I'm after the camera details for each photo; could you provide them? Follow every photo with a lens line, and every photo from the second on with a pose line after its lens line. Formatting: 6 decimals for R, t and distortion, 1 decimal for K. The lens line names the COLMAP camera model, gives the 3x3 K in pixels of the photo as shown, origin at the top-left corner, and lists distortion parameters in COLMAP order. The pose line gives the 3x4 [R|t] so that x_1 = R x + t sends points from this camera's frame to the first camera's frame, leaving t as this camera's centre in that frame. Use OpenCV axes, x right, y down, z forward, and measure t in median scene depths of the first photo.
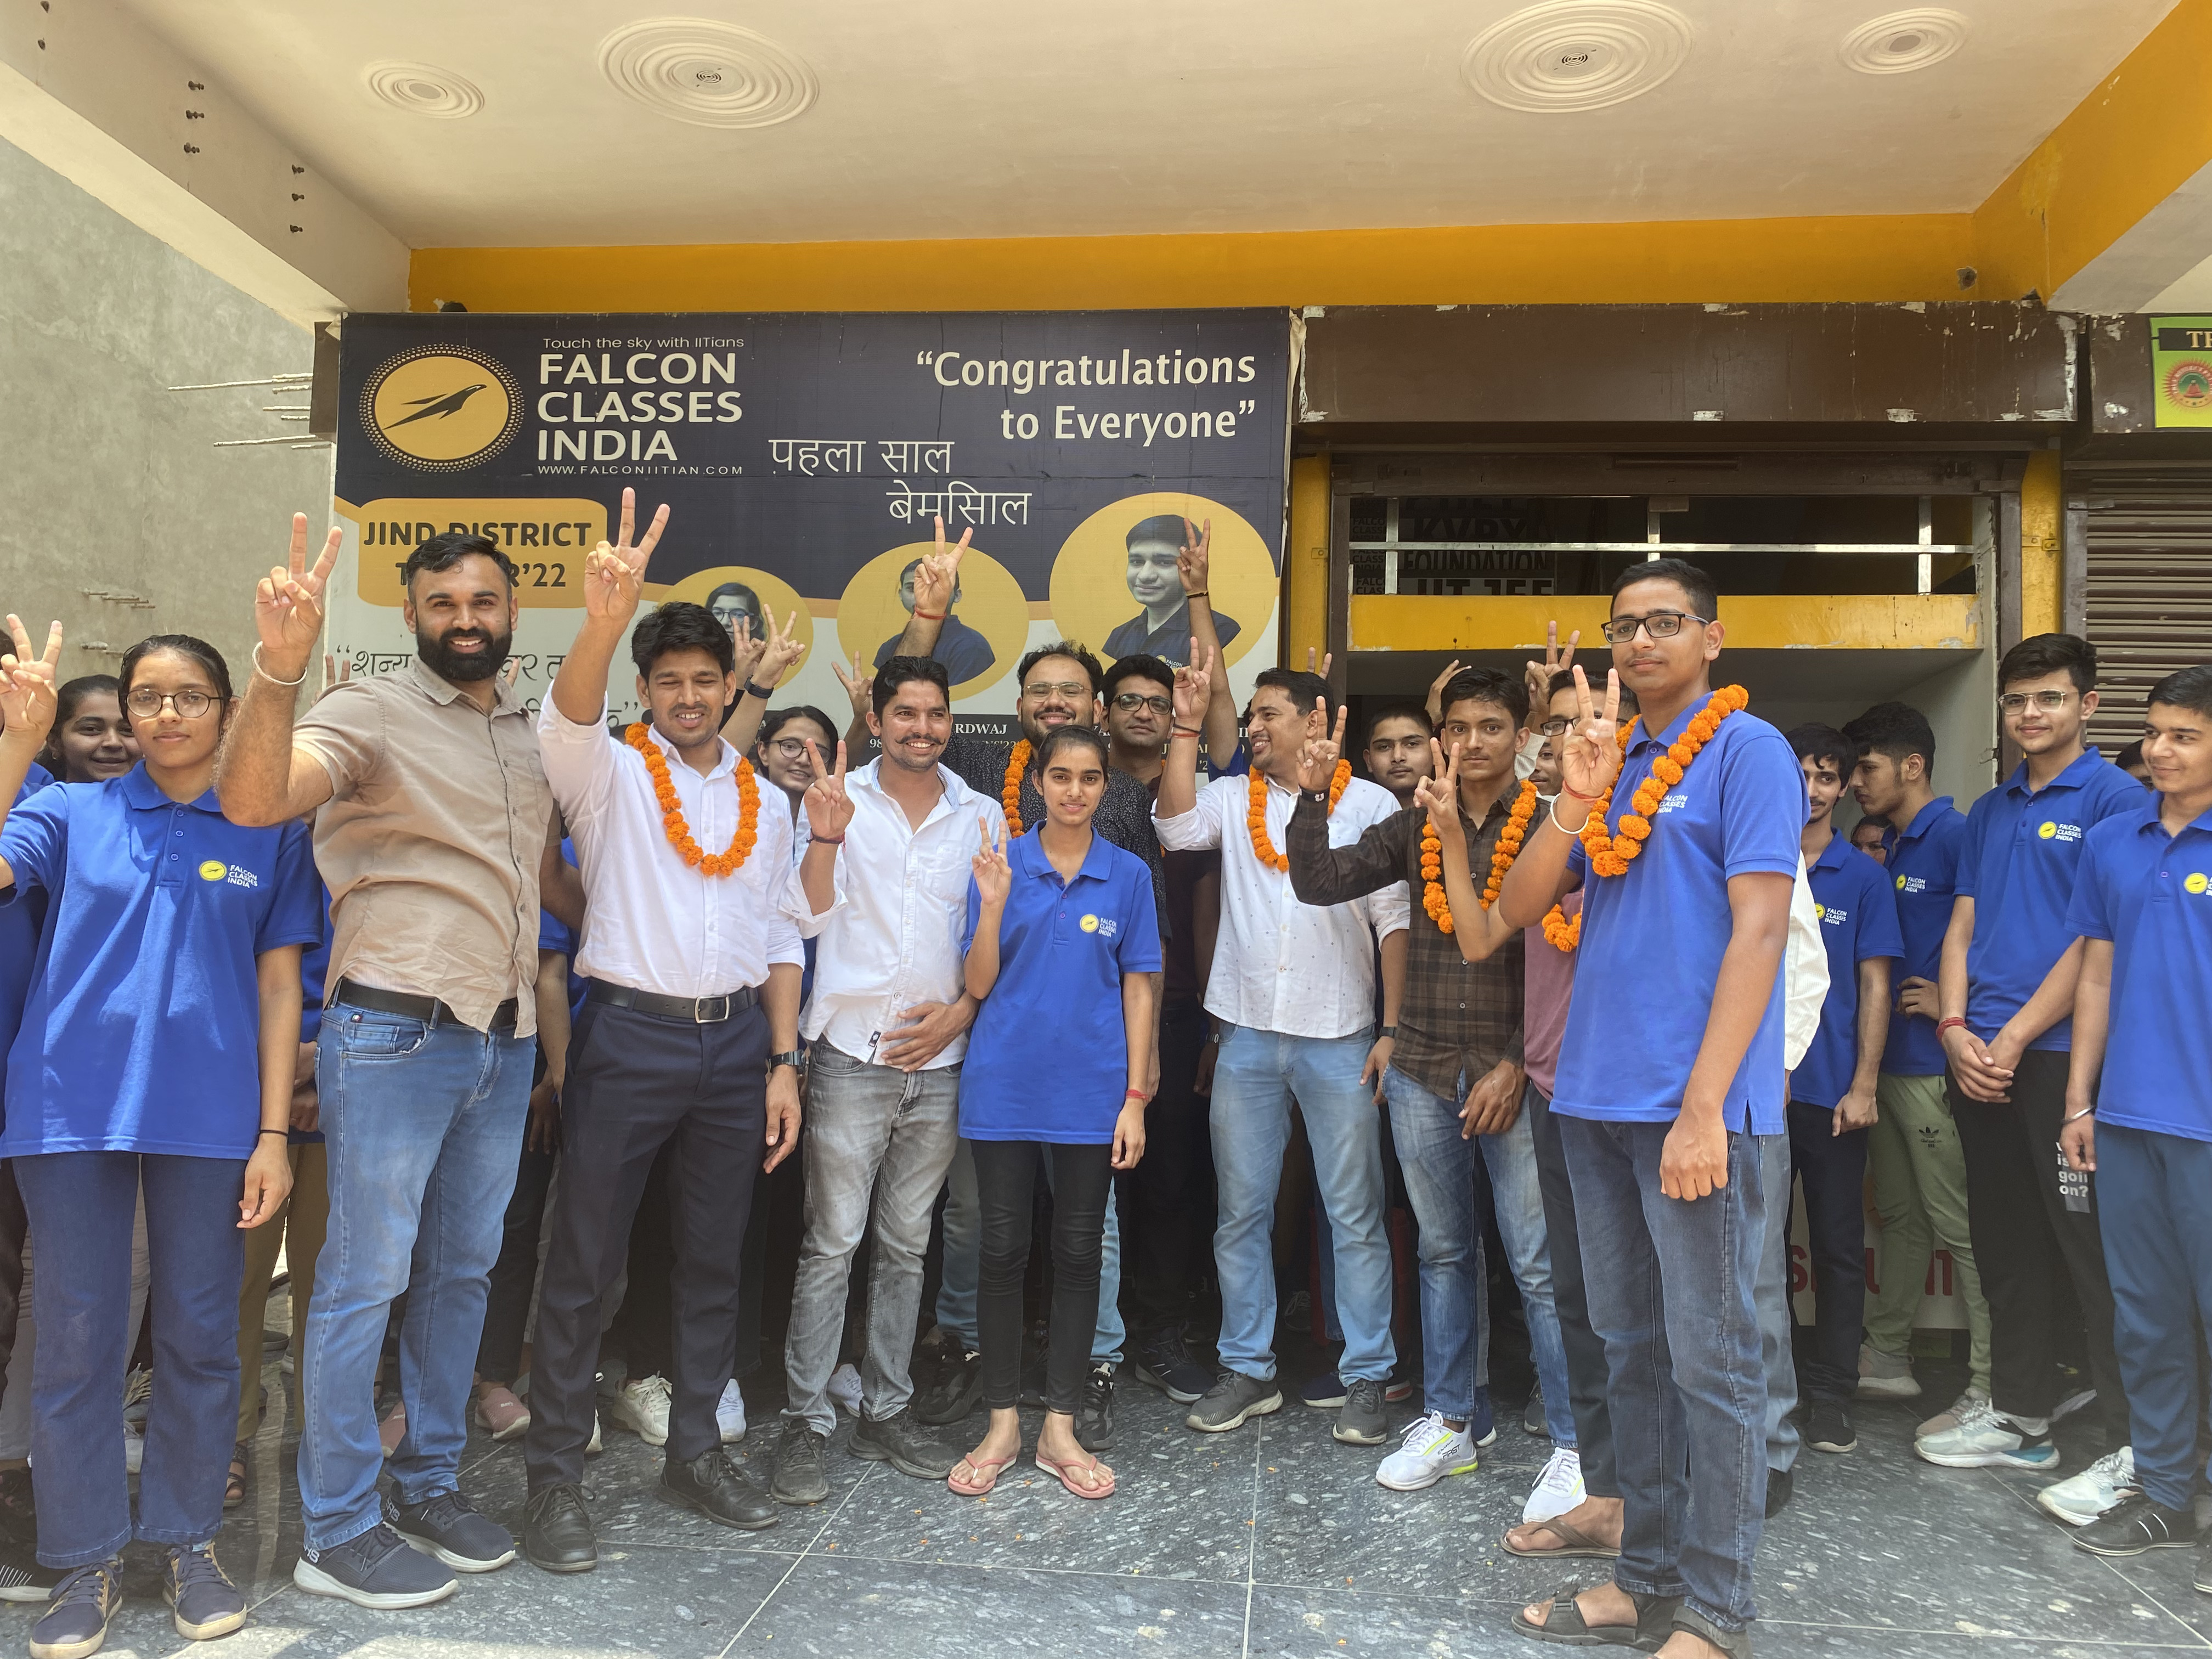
lens RADIAL K [[1725.7, 0, 1113.4], [0, 1725.7, 839.3], [0, 0, 1]] dist [0.007579, -0.015287]
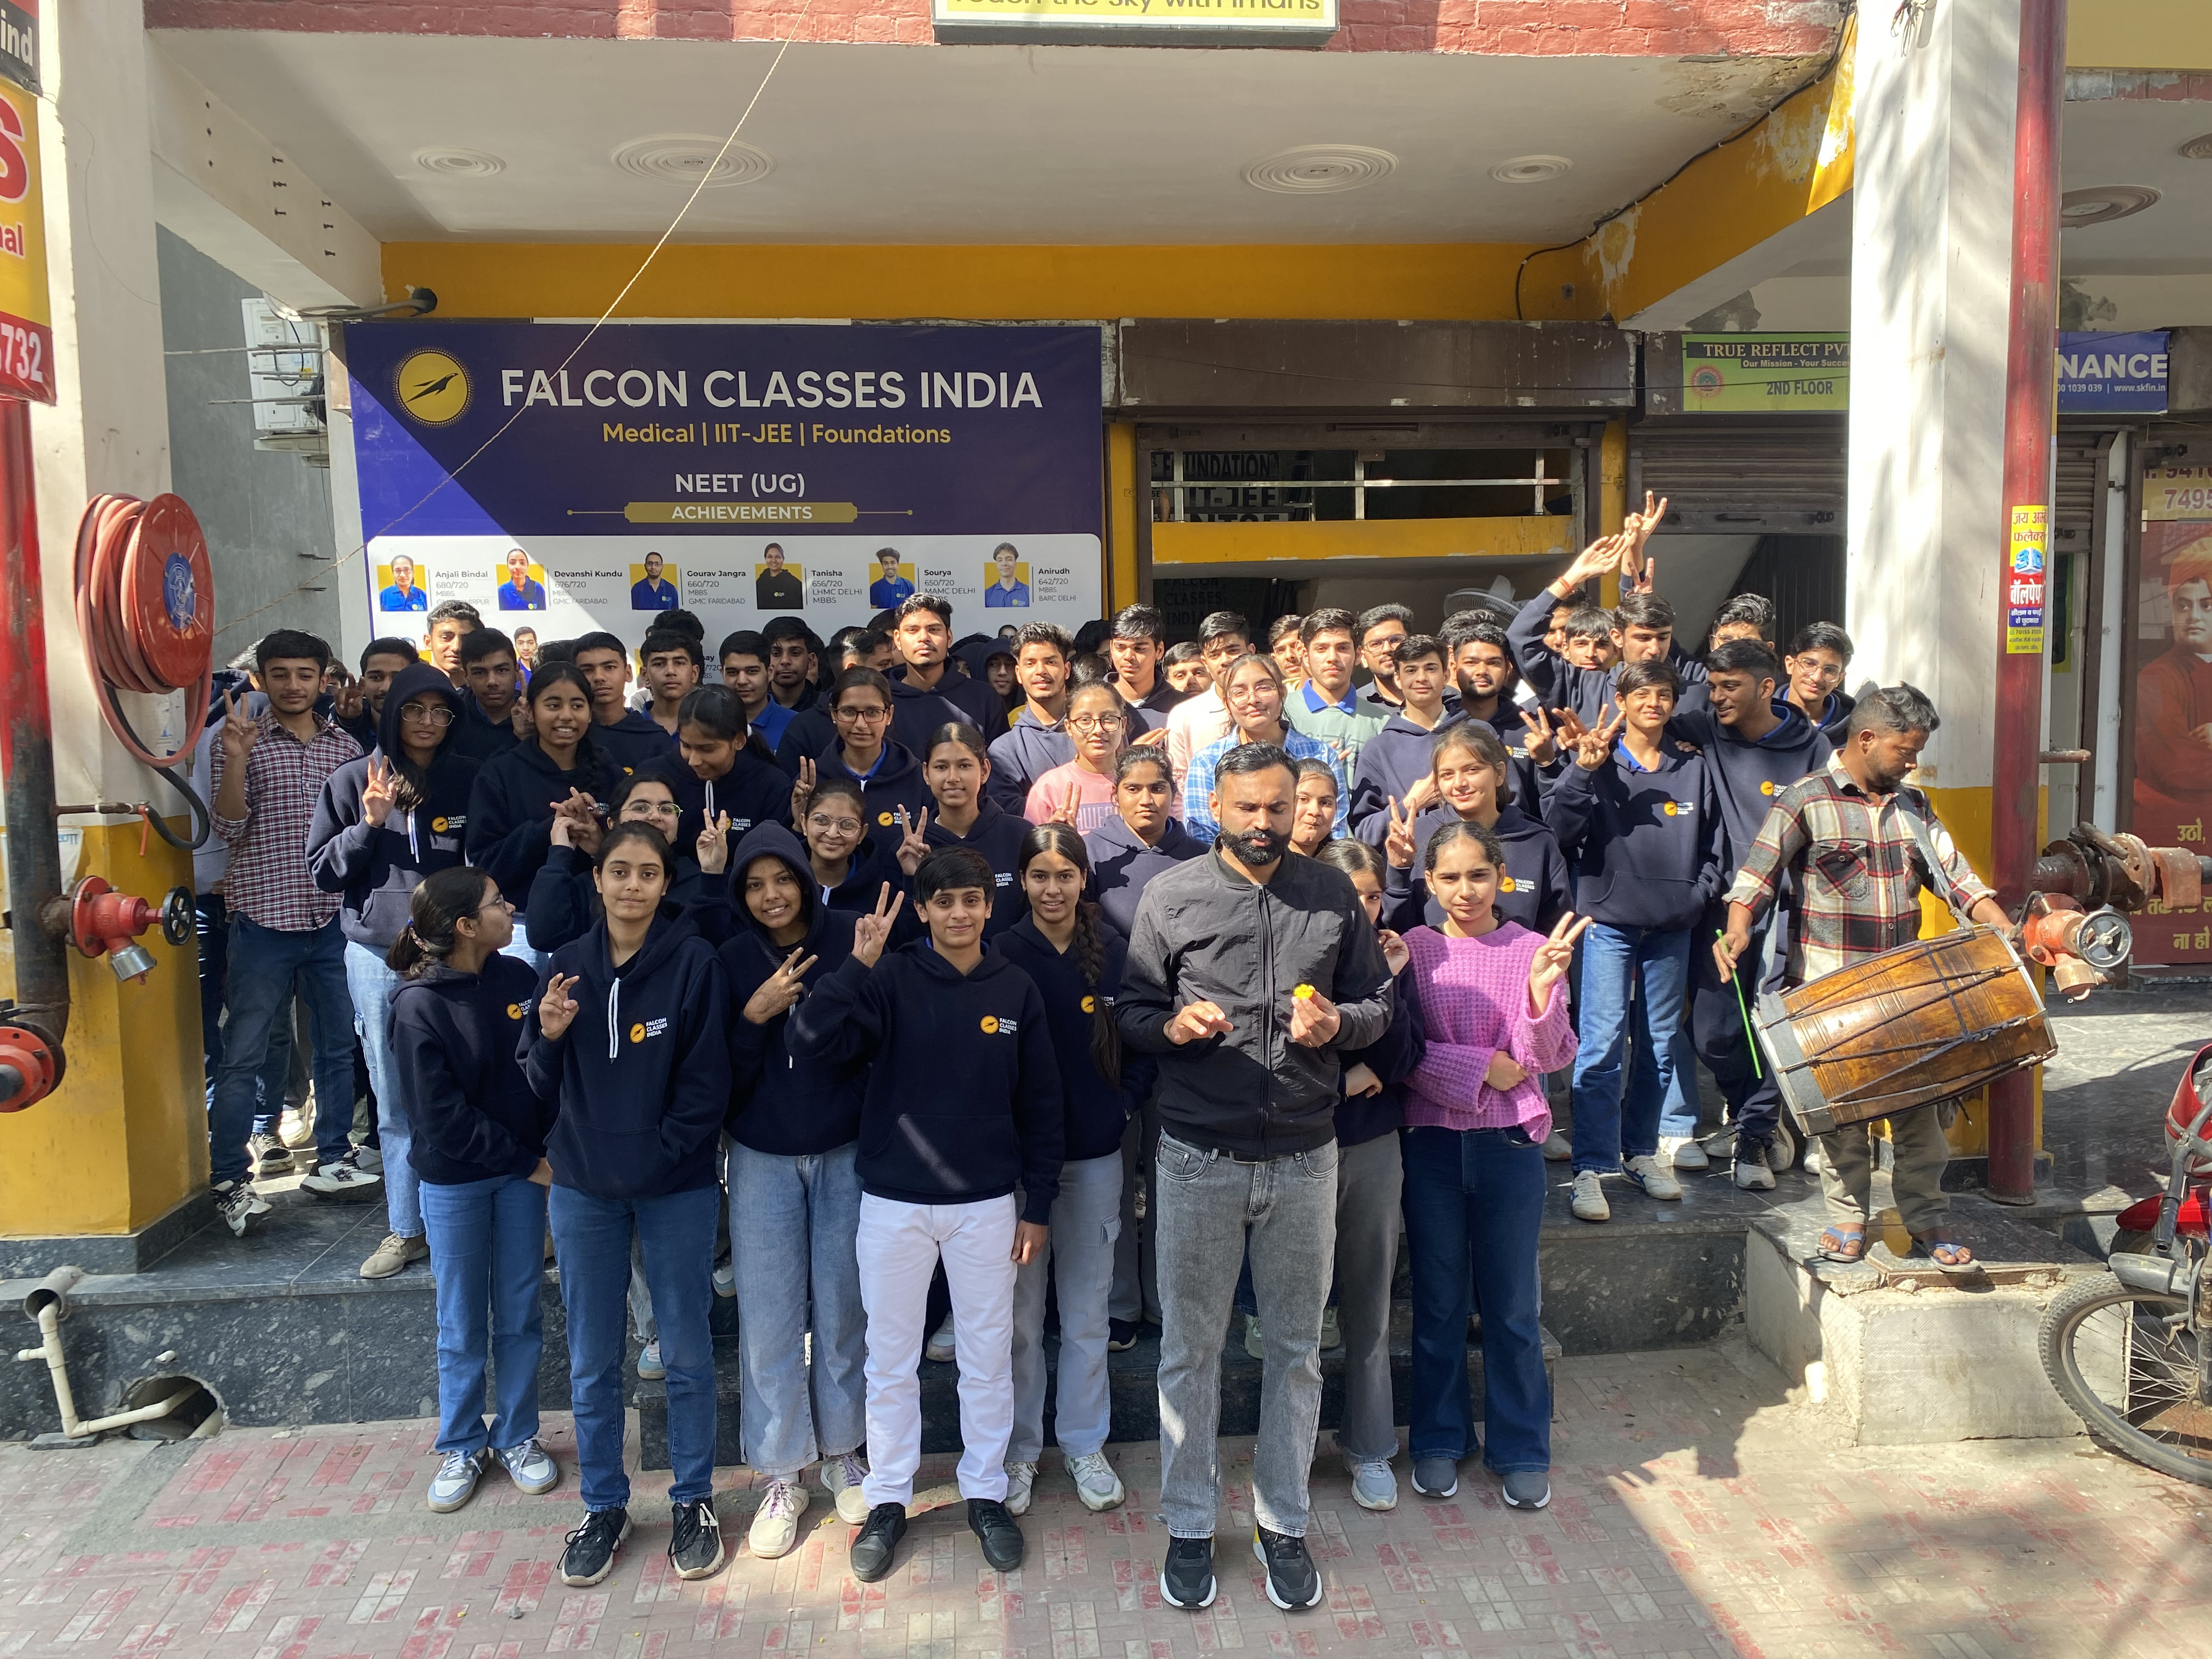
lens RADIAL K [[1673.1, 0, 1134.6], [0, 1673.1, 835.9], [0, 0, 1]] dist [0.001860, -0.013464]
pose [[0.977643, -0.060554, 0.201366, -0.172940], [0.031429, 0.988961, 0.144807, -0.094195], [-0.207912, -0.135241, 0.968753, -0.349112]]
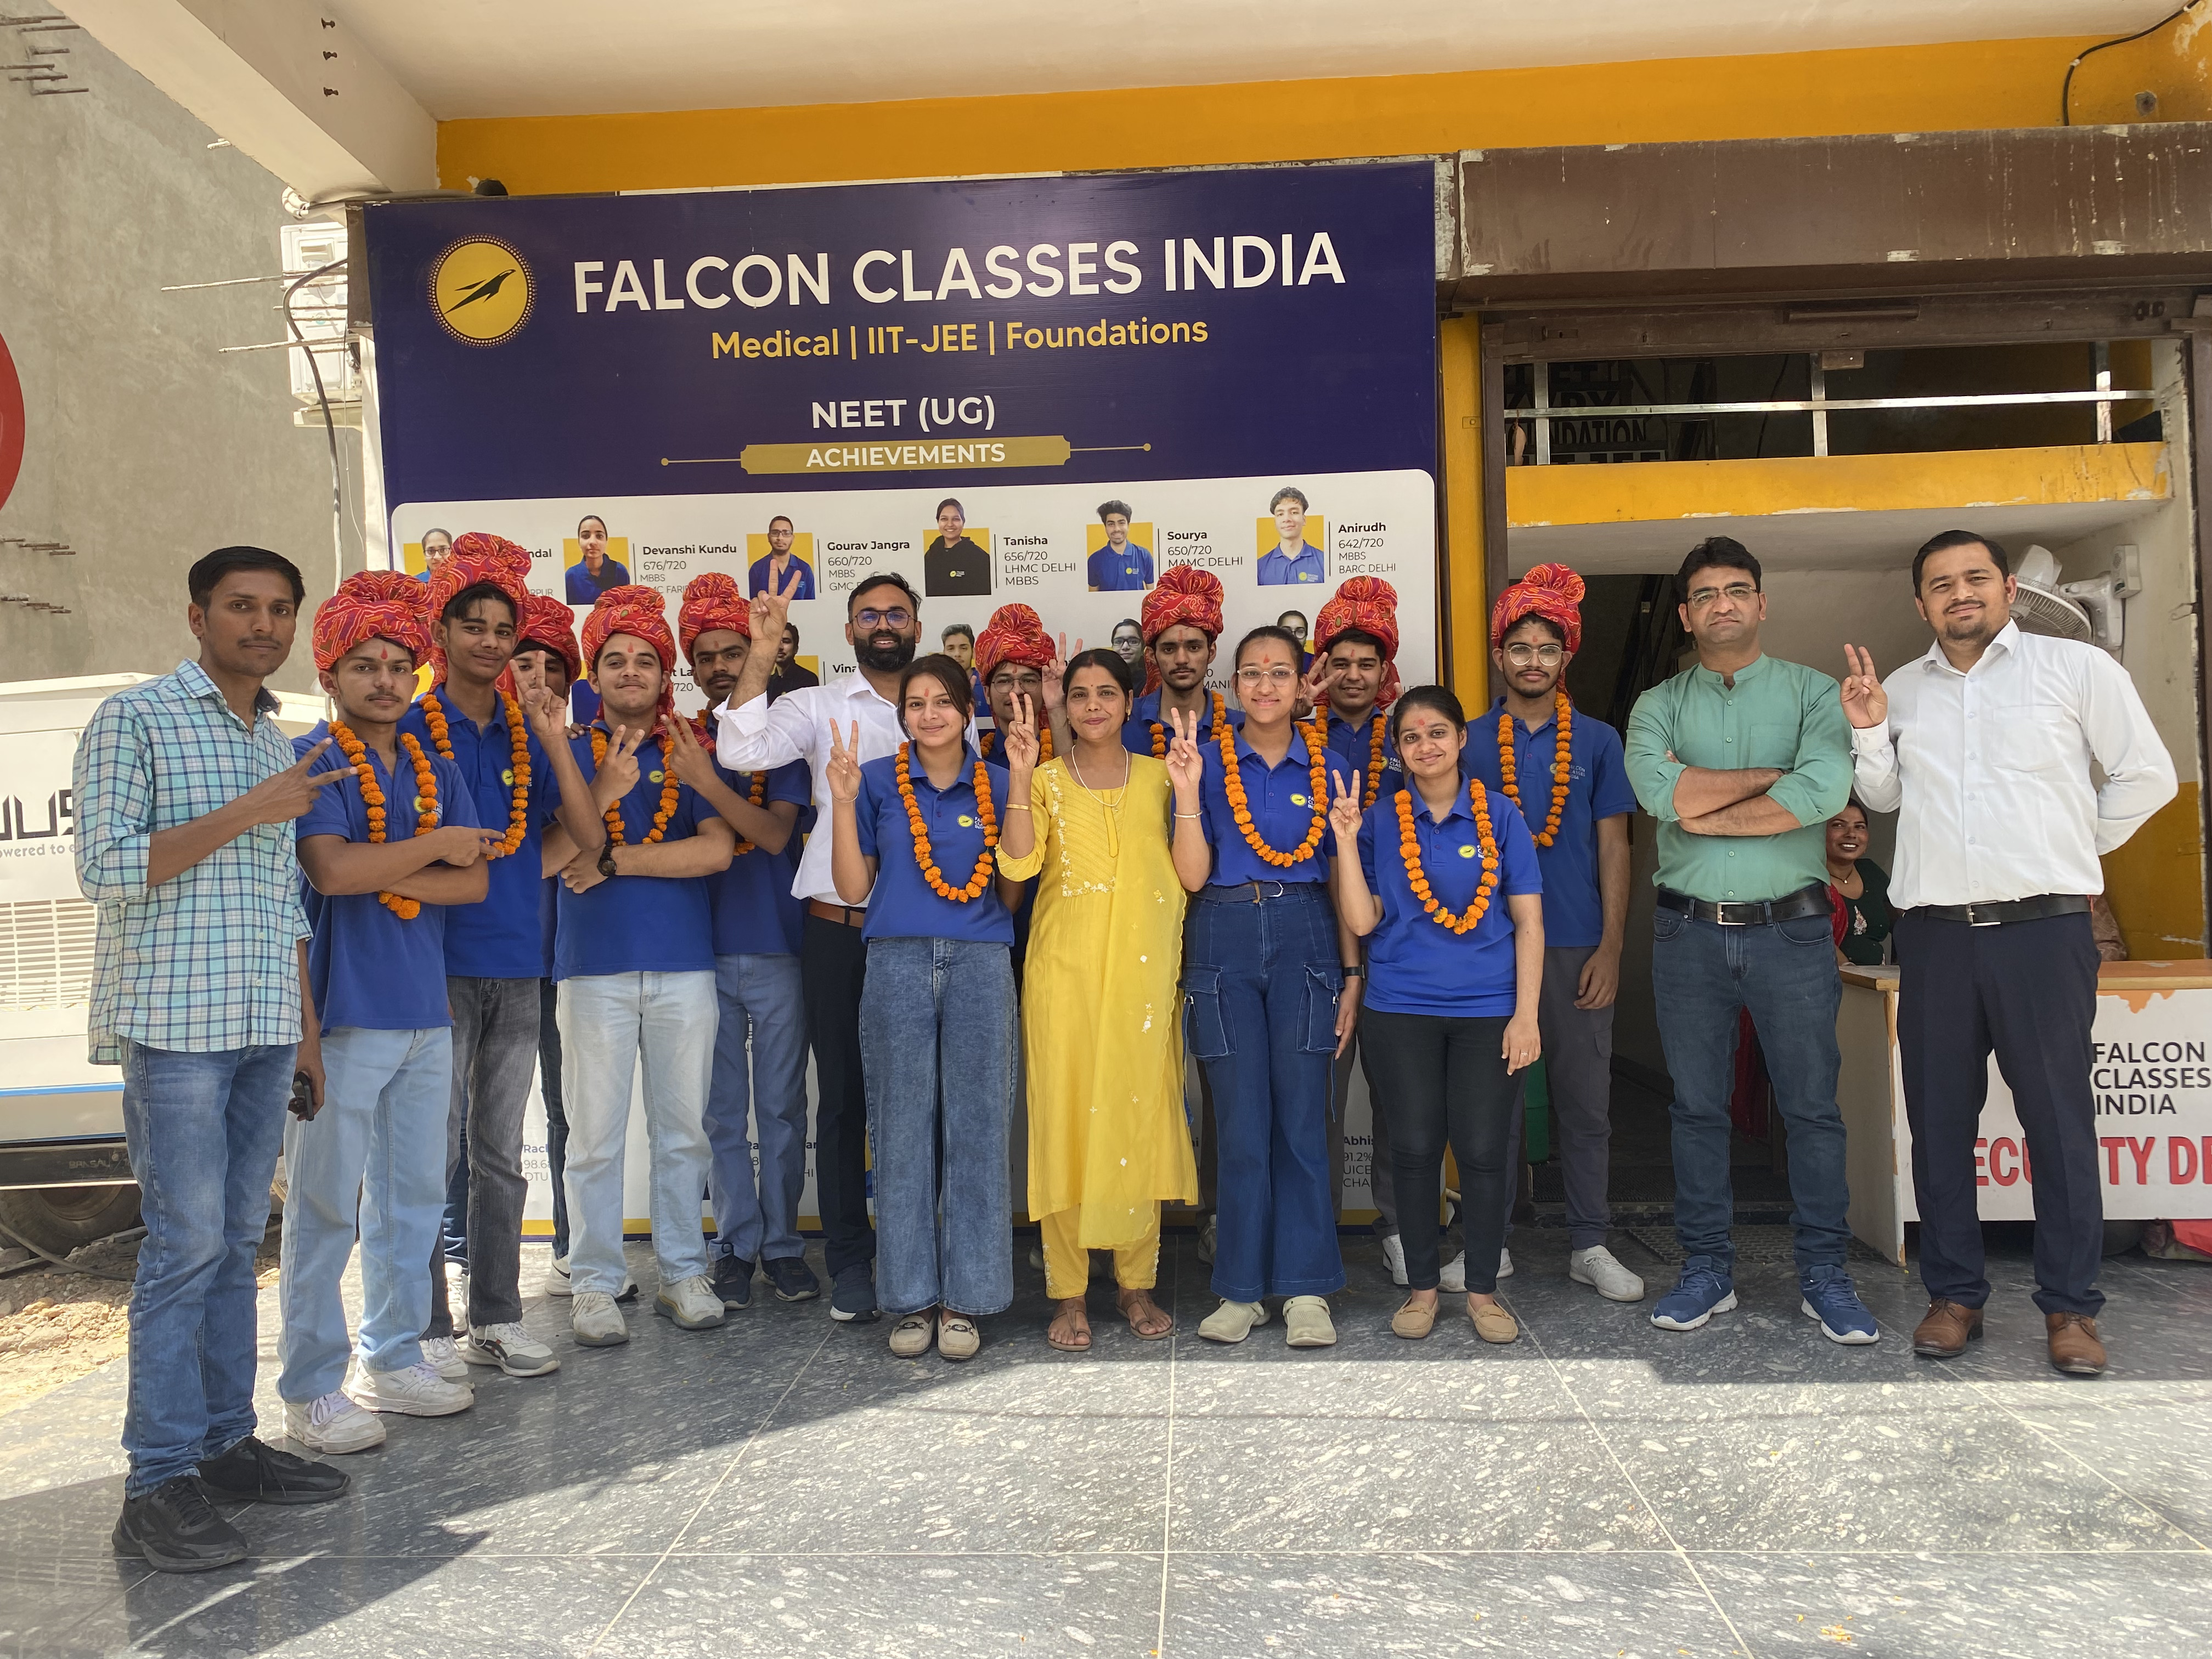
lens RADIAL K [[1725.7, 0, 1113.4], [0, 1725.7, 839.3], [0, 0, 1]] dist [0.007579, -0.015287]
pose [[0.997255, -0.049761, 0.054838, -0.143484], [0.047140, 0.997730, 0.048096, 0.003402], [-0.057107, -0.045379, 0.997336, 0.082341]]
